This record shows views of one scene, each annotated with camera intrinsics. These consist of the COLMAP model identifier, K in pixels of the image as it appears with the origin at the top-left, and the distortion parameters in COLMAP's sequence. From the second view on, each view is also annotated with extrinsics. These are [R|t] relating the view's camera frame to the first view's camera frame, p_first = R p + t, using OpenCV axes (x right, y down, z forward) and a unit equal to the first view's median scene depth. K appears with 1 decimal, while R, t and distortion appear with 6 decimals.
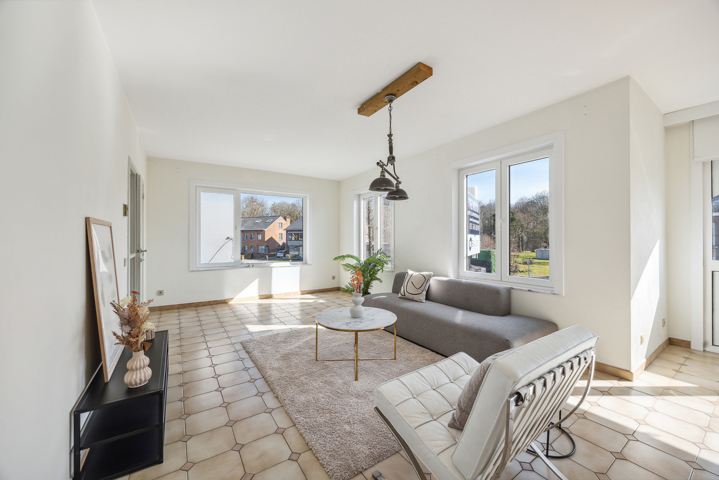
lens RADIAL K [[275.5, 0, 359.5], [0, 275.5, 240.0], [0, 0, 1]] dist [-0.000355, -0.000127]
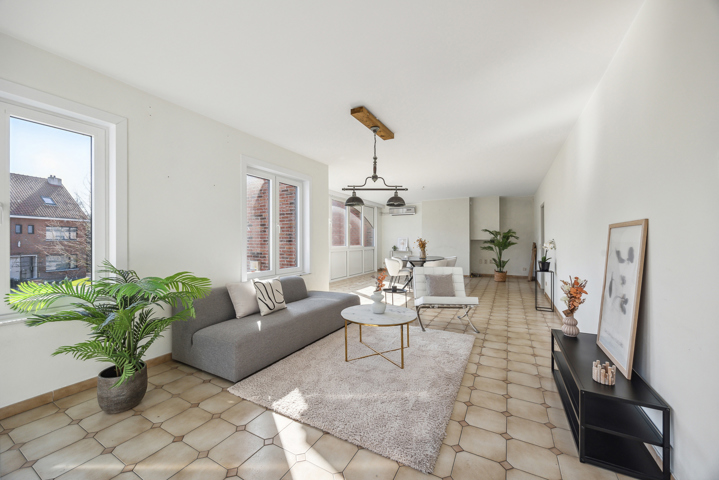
lens RADIAL K [[275.5, 0, 359.5], [0, 275.5, 240.0], [0, 0, 1]] dist [-0.000355, -0.000127]
pose [[-0.465268, 0.006930, 0.885143, -1.012538], [0.004858, 0.999974, -0.005275, 0.001829], [-0.885156, 0.001846, -0.465290, 1.718291]]
